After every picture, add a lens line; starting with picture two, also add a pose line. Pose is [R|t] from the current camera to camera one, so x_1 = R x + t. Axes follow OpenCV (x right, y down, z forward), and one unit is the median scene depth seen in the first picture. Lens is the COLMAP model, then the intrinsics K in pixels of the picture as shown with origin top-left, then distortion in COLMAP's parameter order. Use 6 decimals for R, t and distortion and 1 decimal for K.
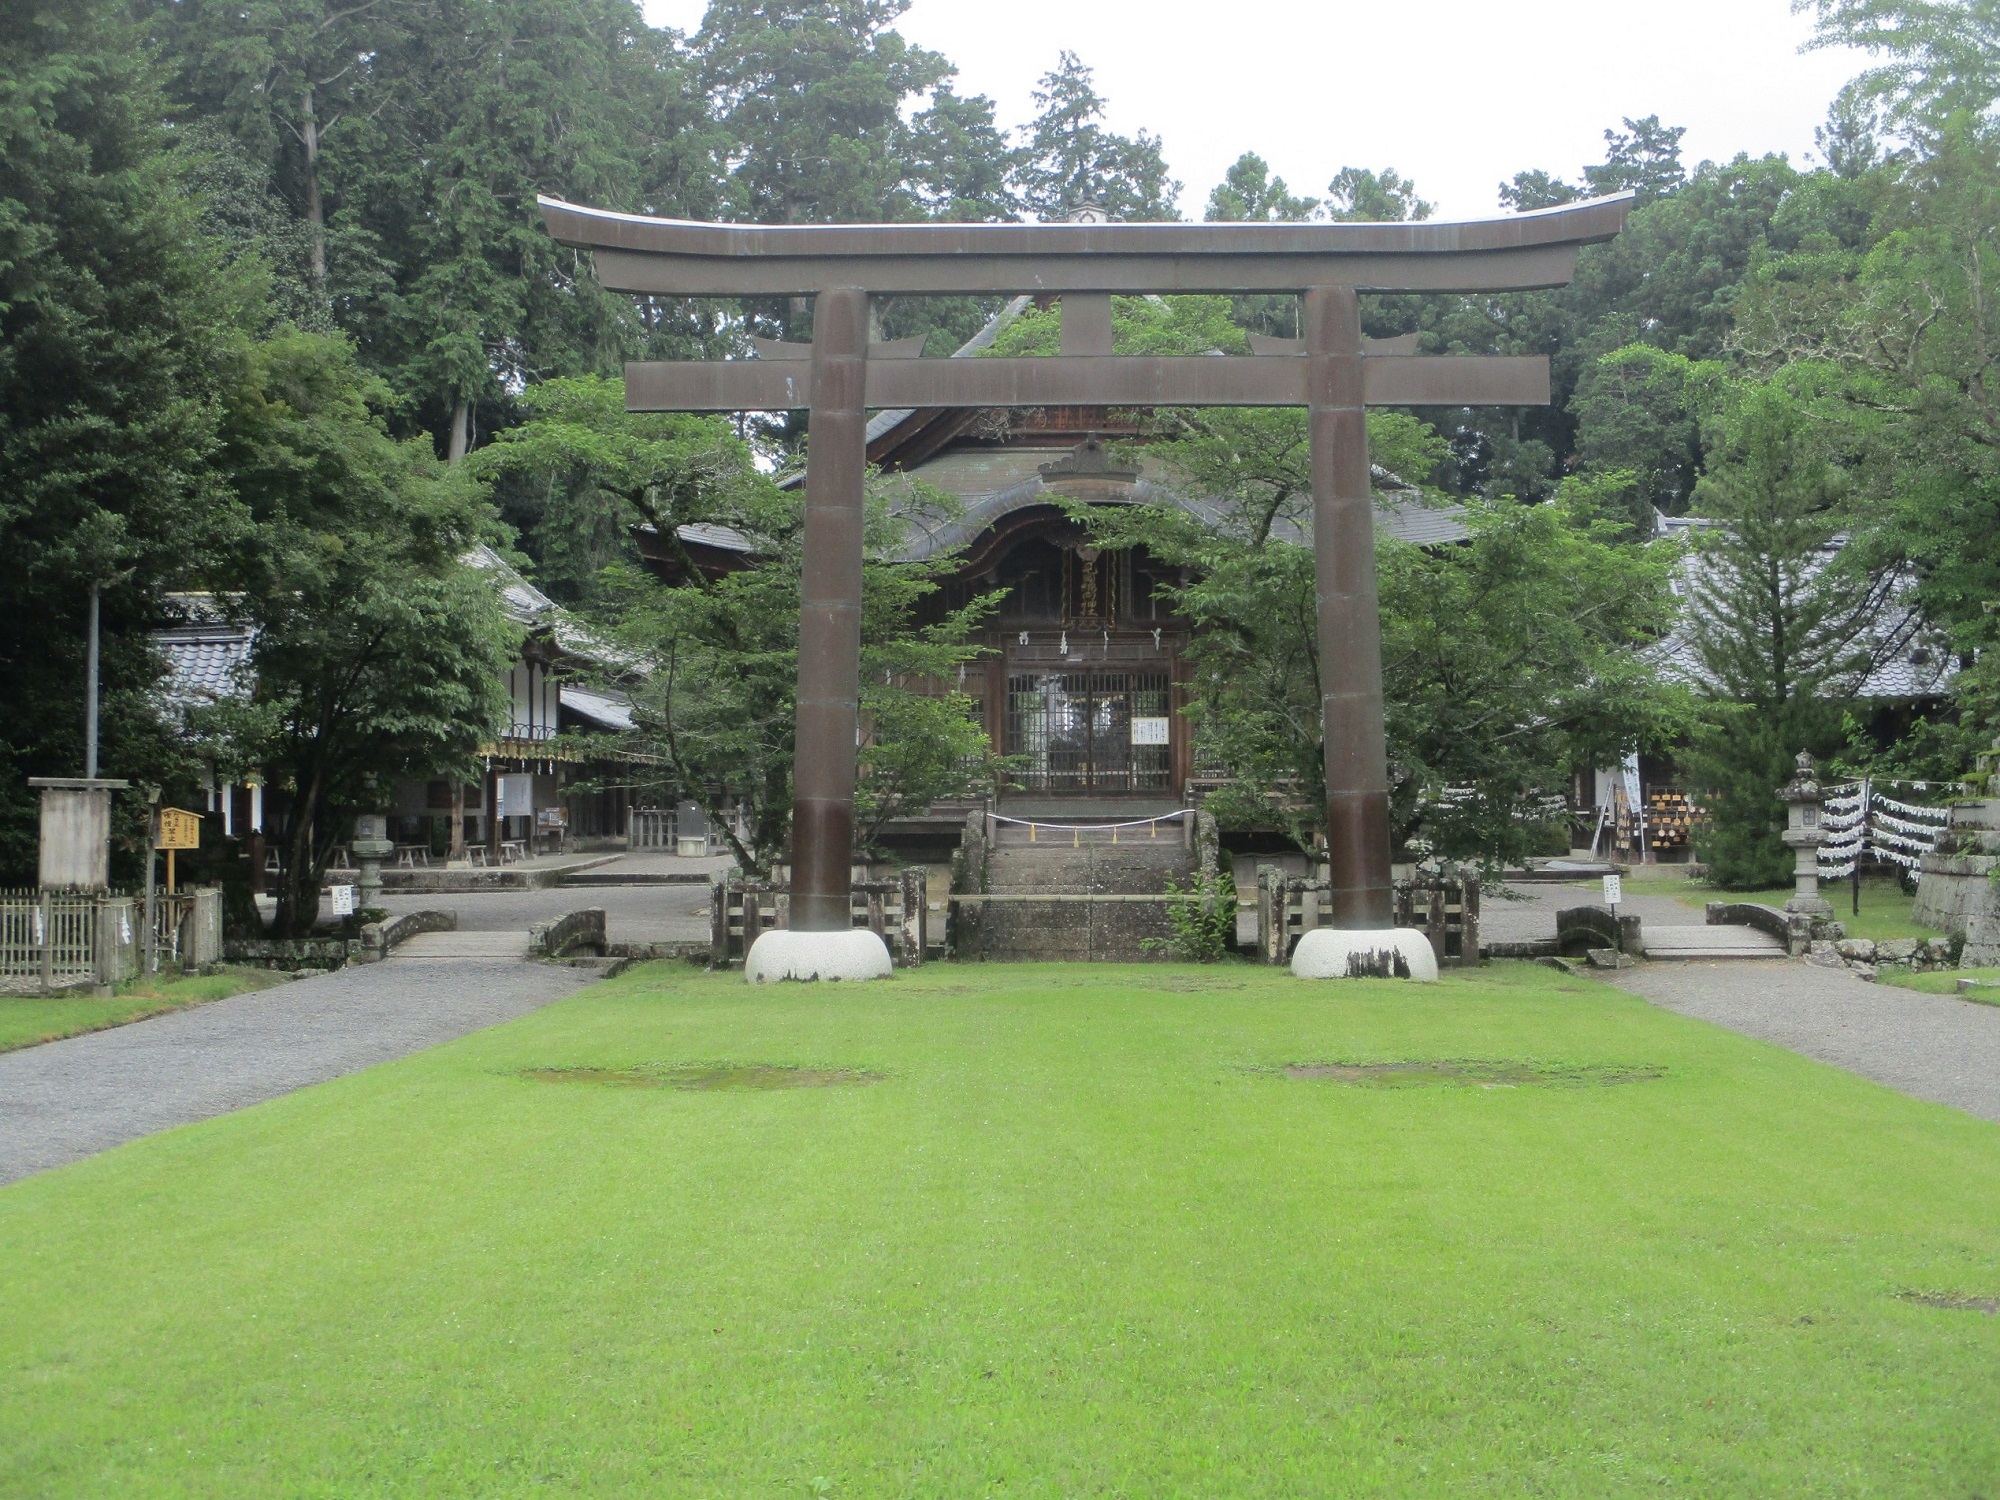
lens RADIAL K [[4070.7, 0, 1000.0], [0, 4070.7, 750.0], [0, 0, 1]] dist [-0.004527, -0.001867]
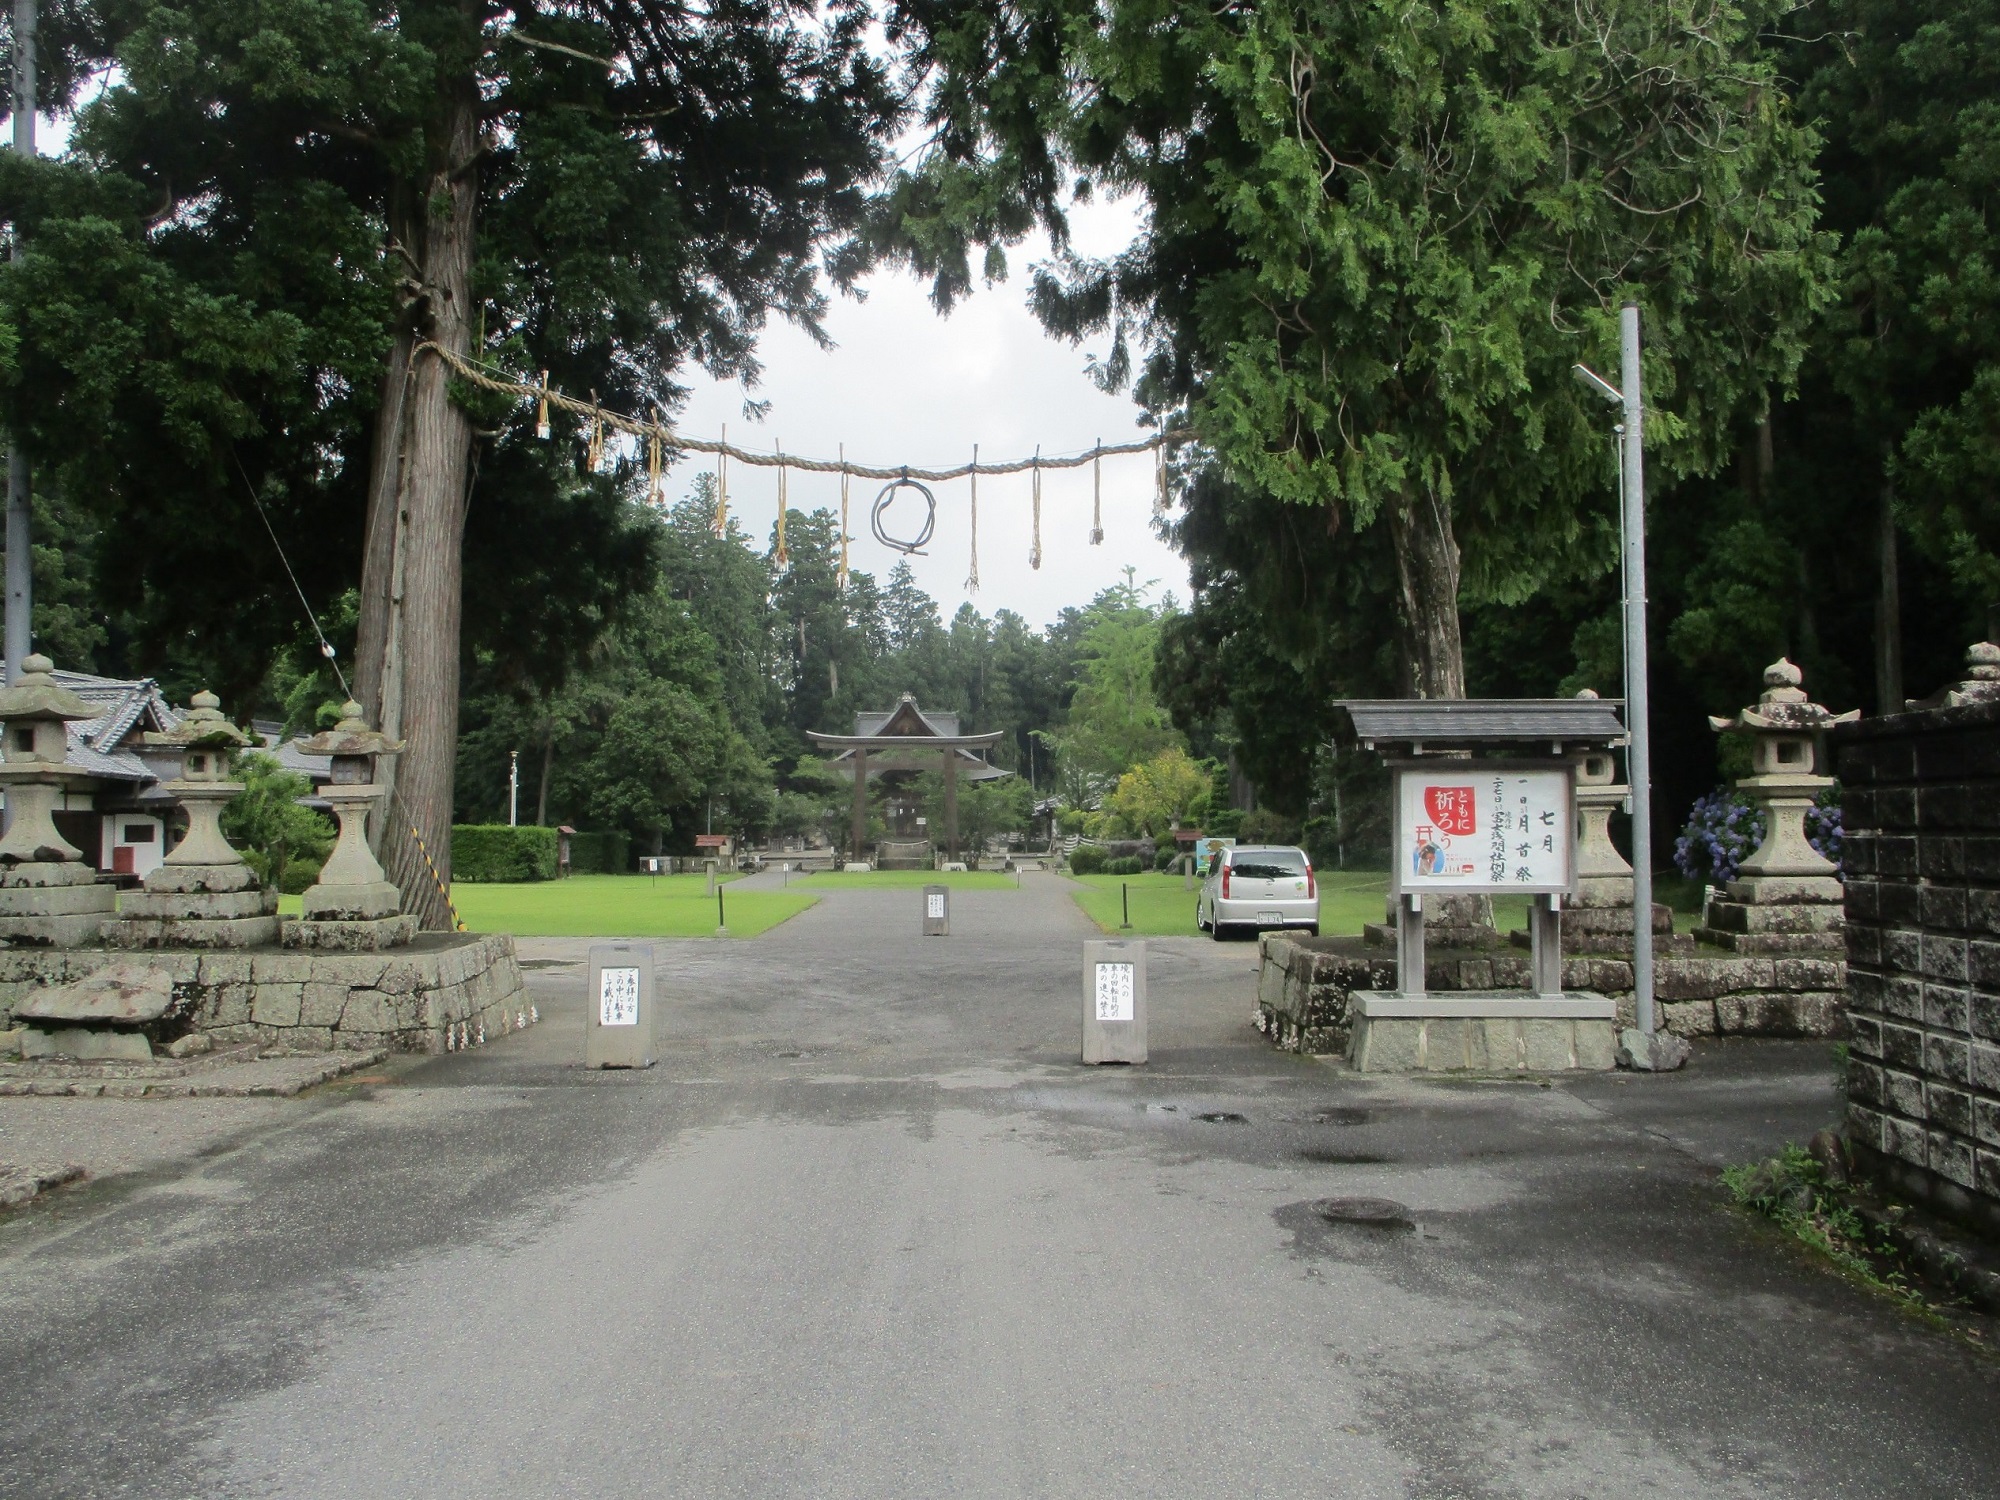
lens RADIAL K [[2143.1, 0, 1000.0], [0, 2143.1, 750.0], [0, 0, 1]] dist [0.000722, -0.000016]
pose [[0.997993, 0.004900, 0.063131, -0.009053], [-0.003375, 0.999700, -0.024252, -0.010418], [-0.063231, 0.023990, 0.997711, -0.503360]]
